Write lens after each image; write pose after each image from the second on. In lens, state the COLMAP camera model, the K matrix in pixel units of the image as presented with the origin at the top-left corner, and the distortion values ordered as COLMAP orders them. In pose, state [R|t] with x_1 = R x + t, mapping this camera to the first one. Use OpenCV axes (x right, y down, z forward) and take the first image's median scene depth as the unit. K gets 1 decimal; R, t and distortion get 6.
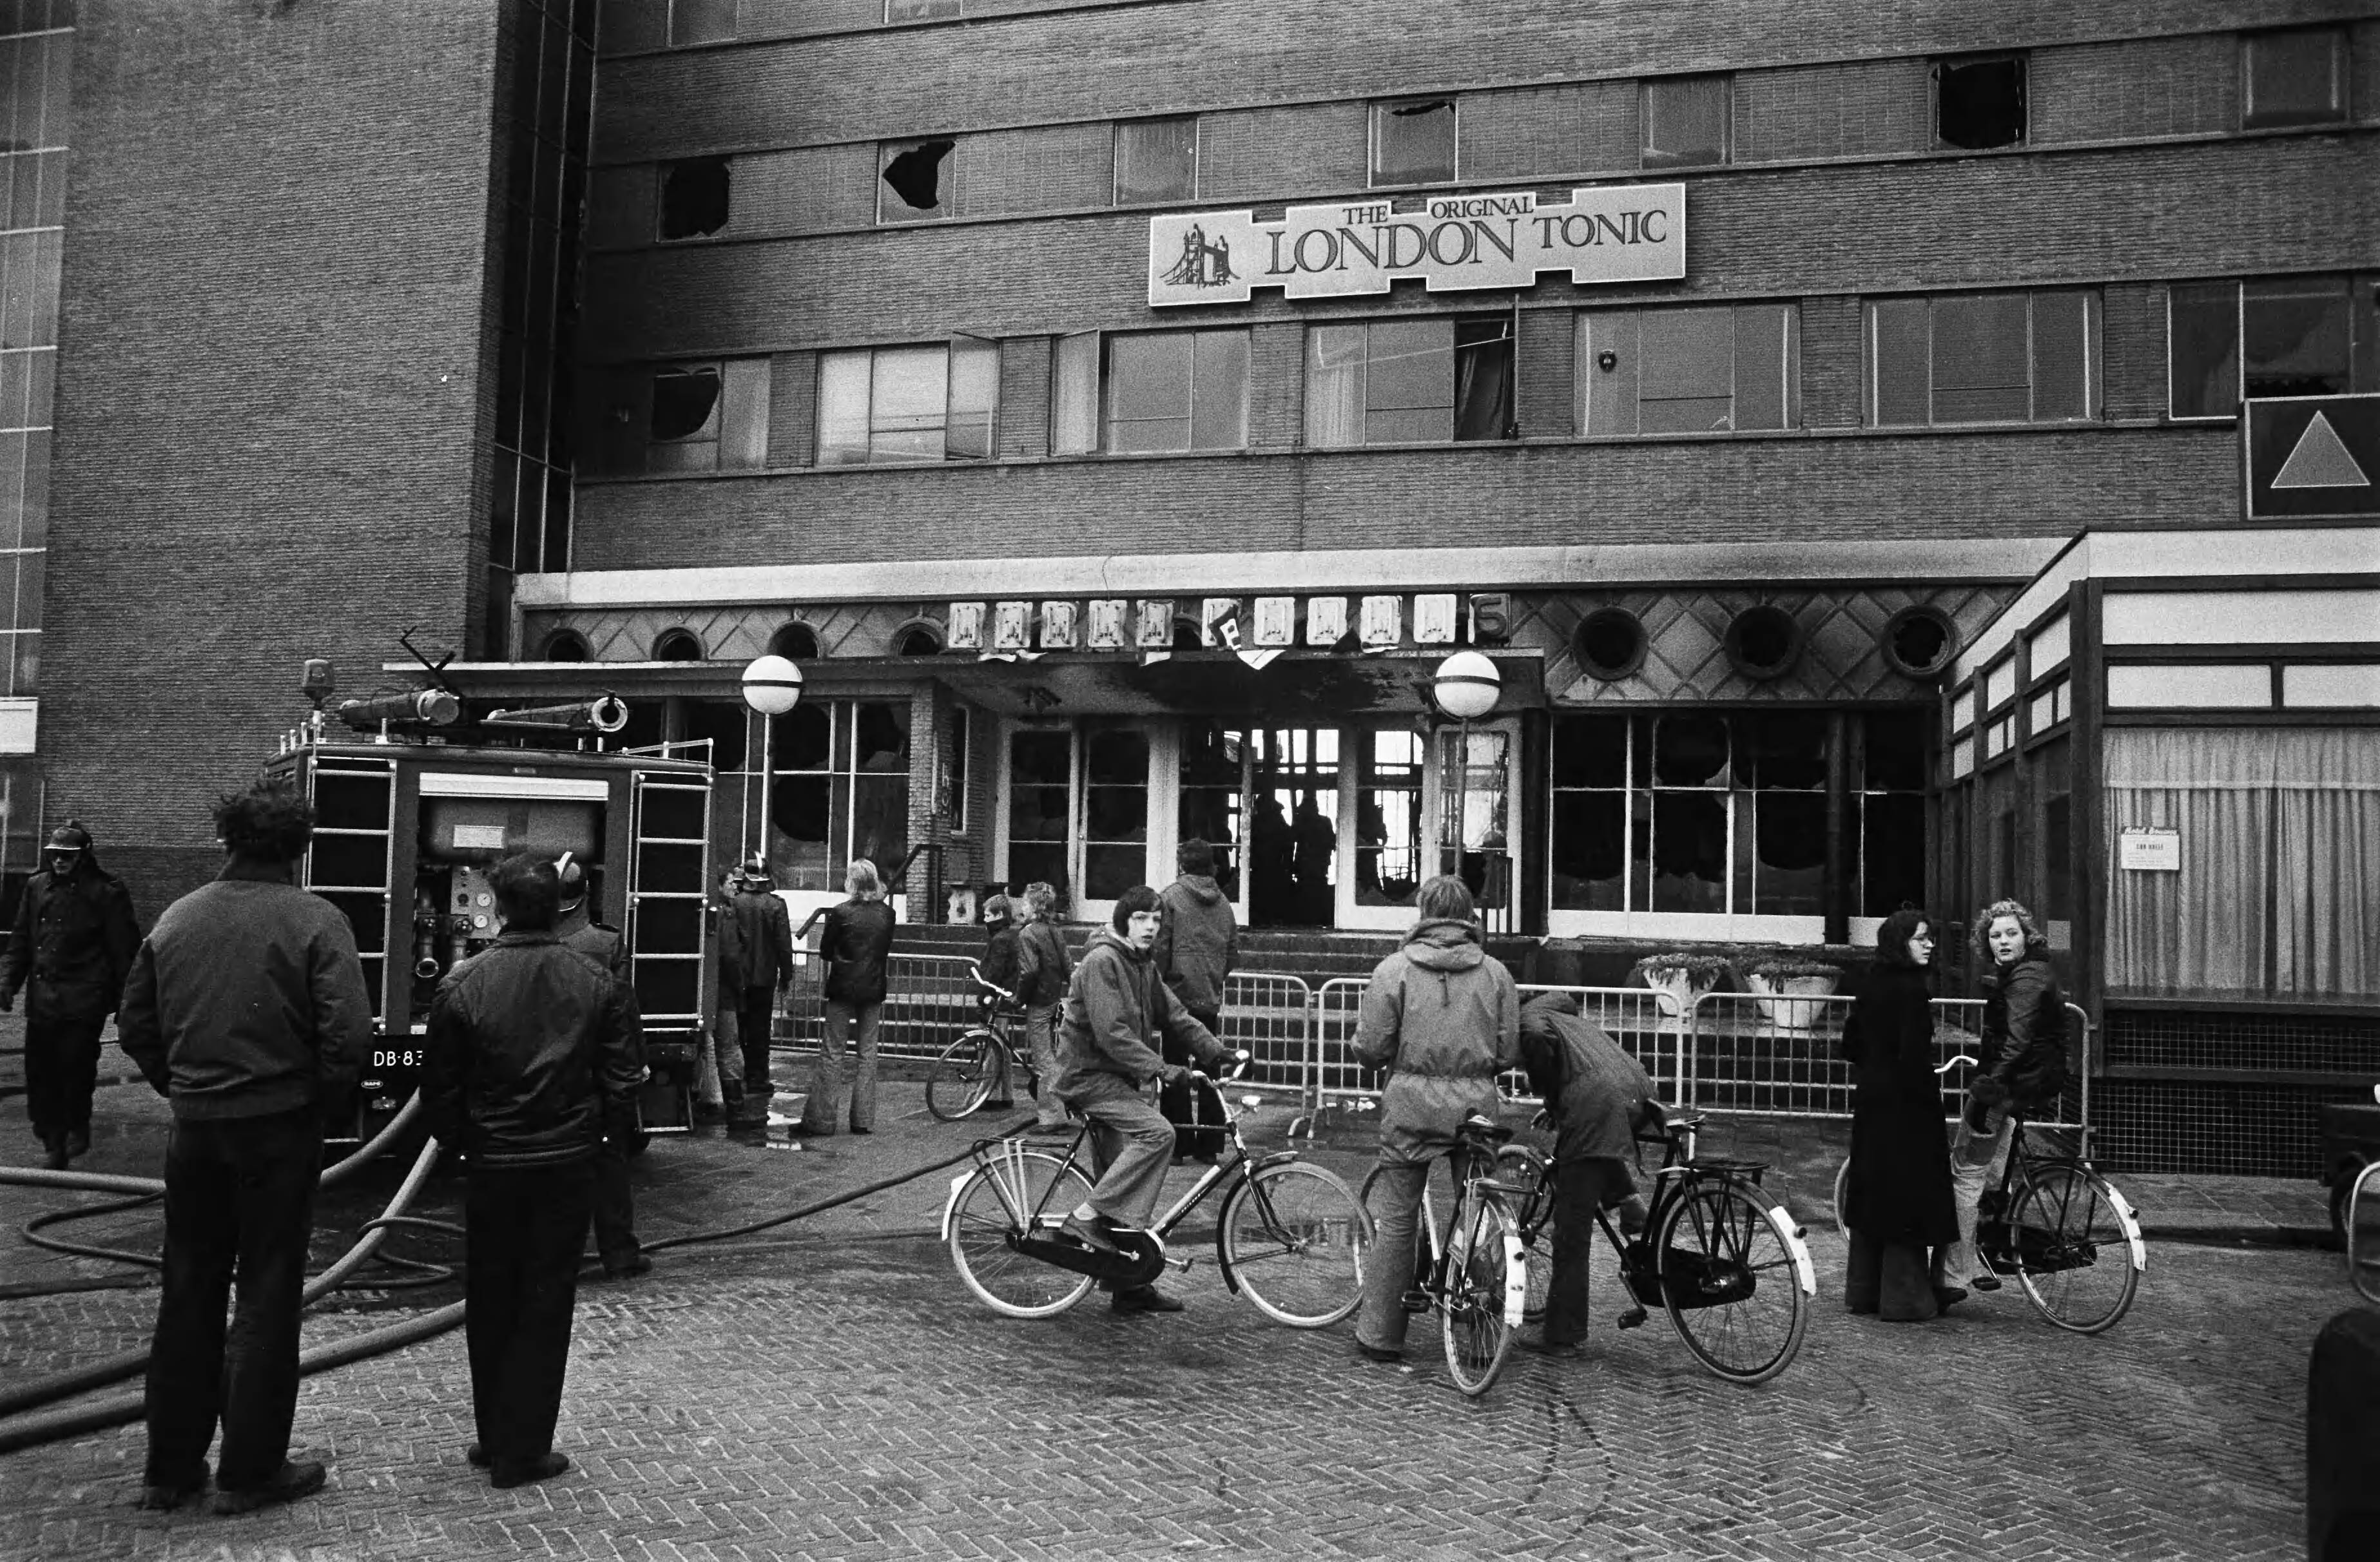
lens RADIAL K [[1898.7, 0, 1190.0], [0, 1898.7, 781.0], [0, 0, 1]] dist [-0.088914, 0.105716]
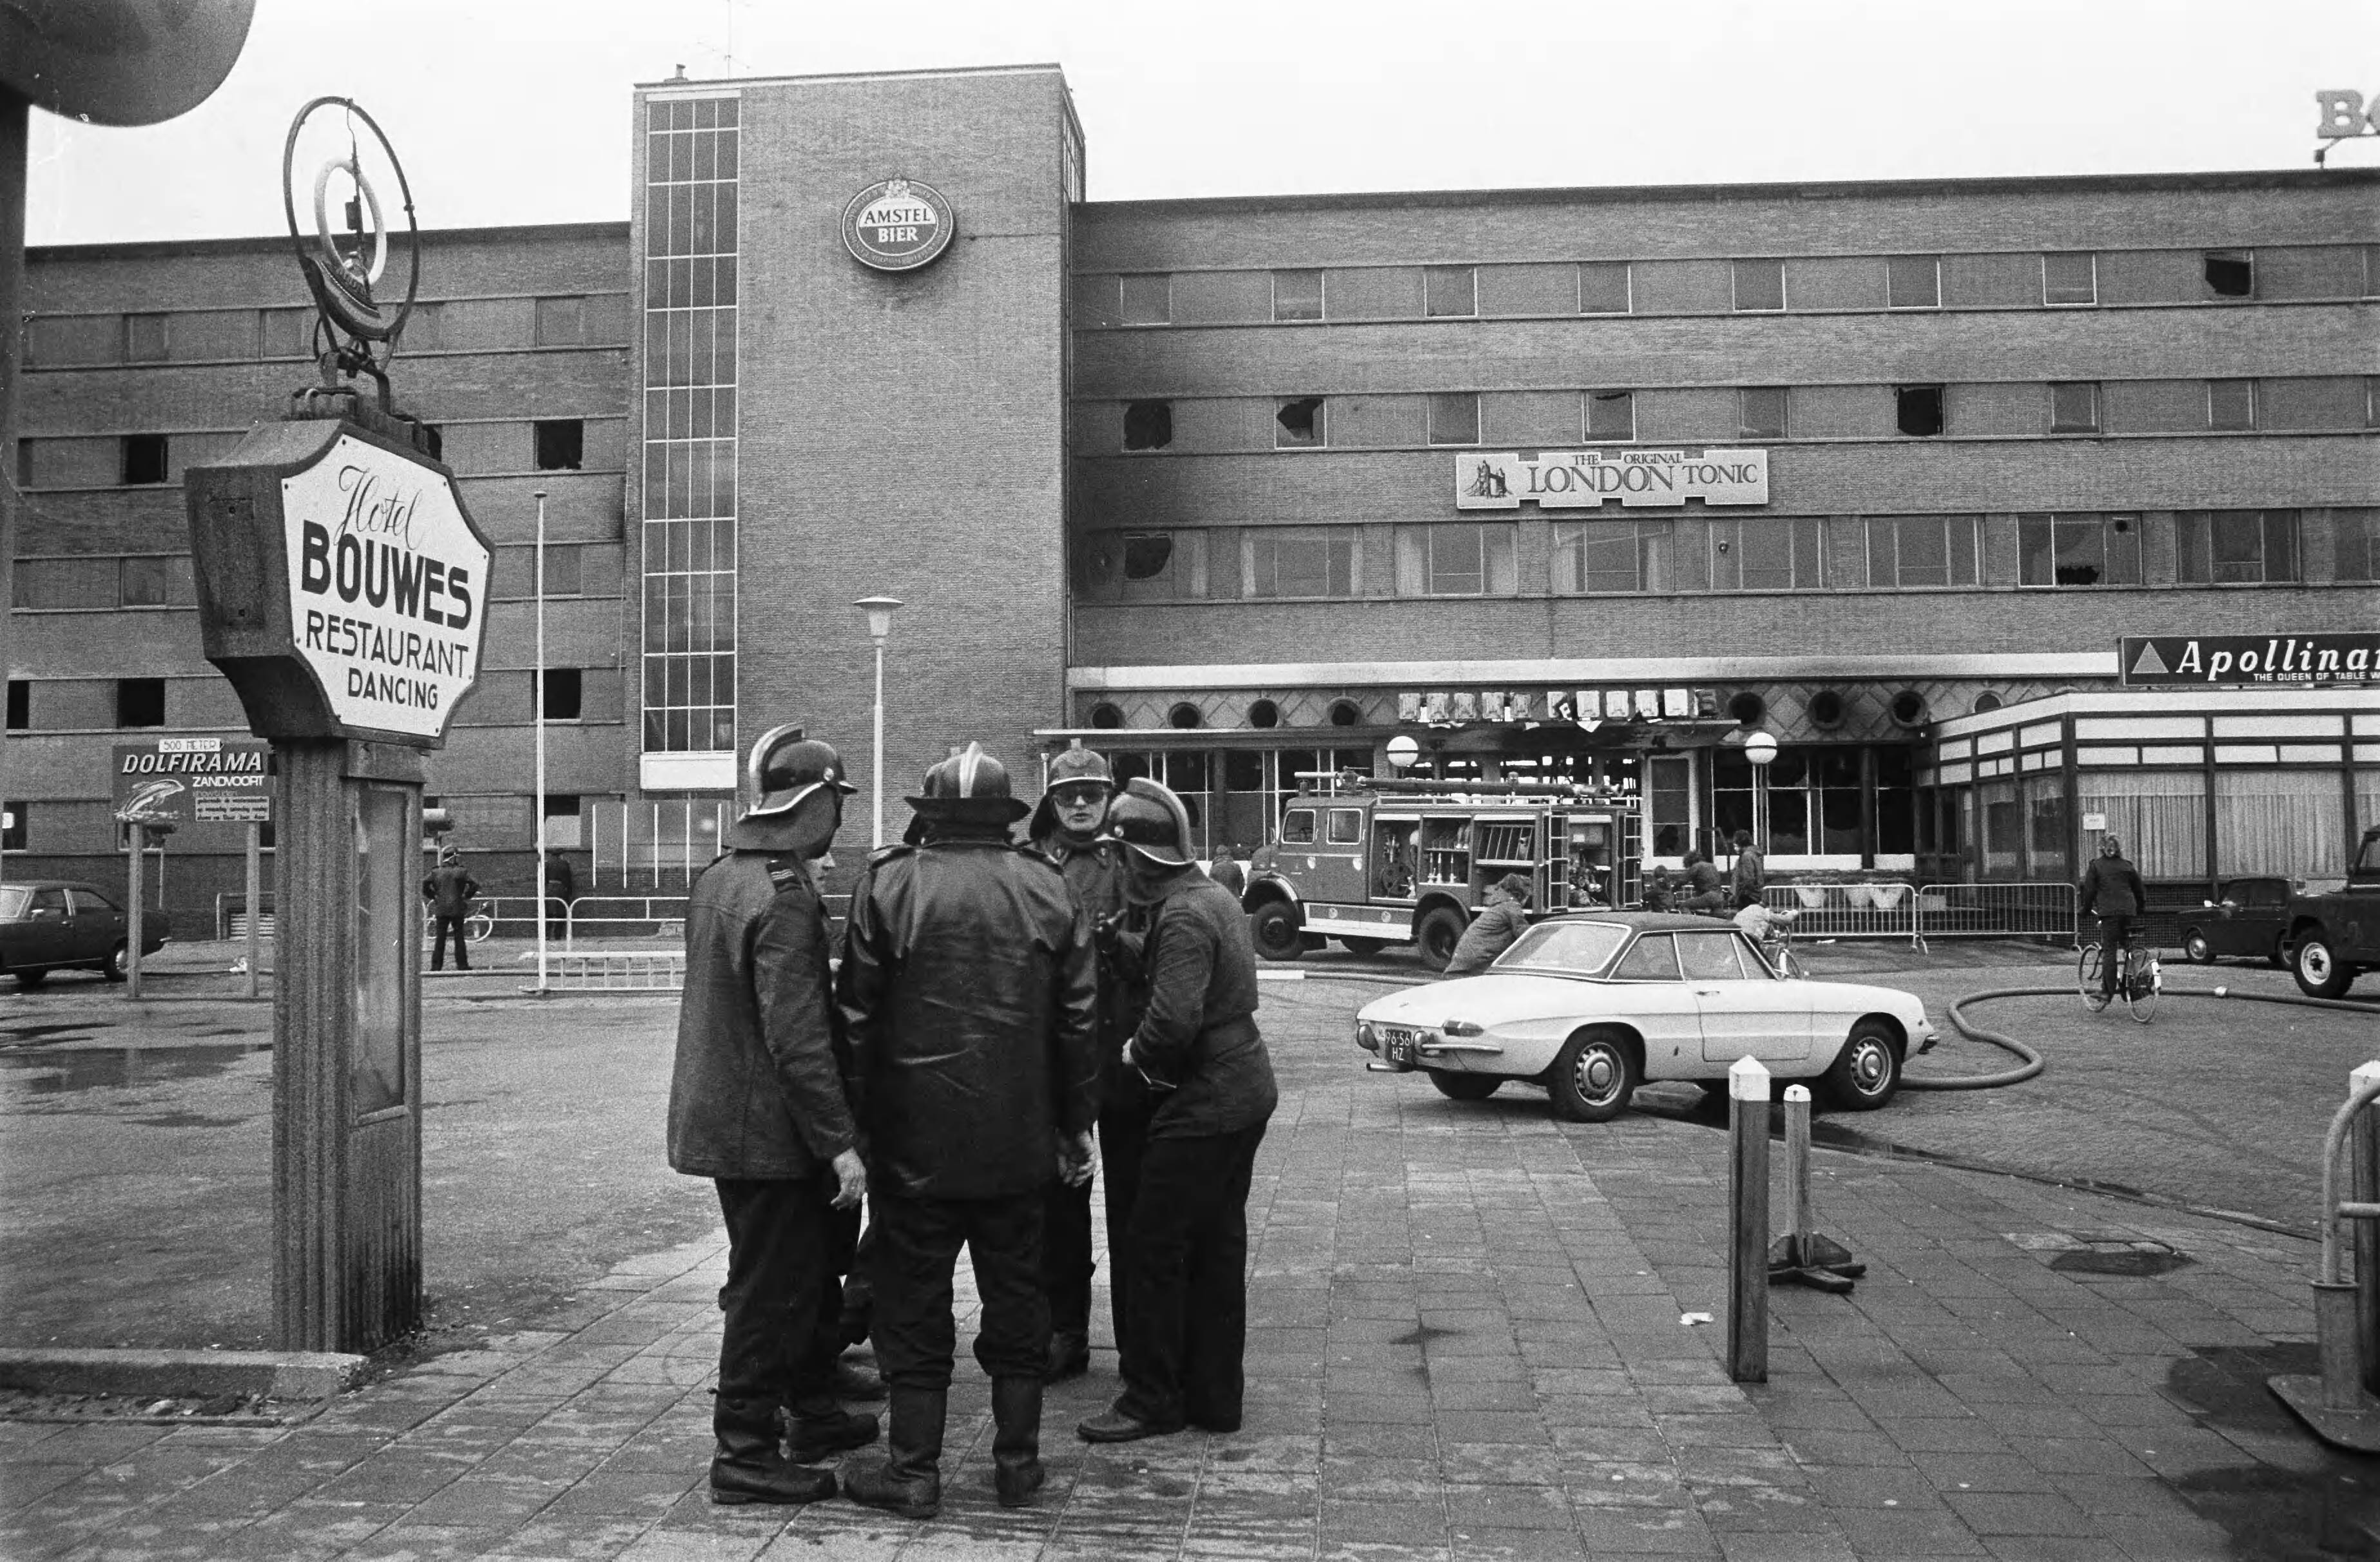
lens RADIAL K [[1898.7, 0, 1190.0], [0, 1898.7, 781.0], [0, 0, 1]] dist [-0.088914, 0.105716]
pose [[0.981930, -0.024687, 0.187628, -0.608795], [0.020850, 0.999532, 0.022396, -0.052358], [-0.188093, -0.018080, 0.981985, -0.654206]]
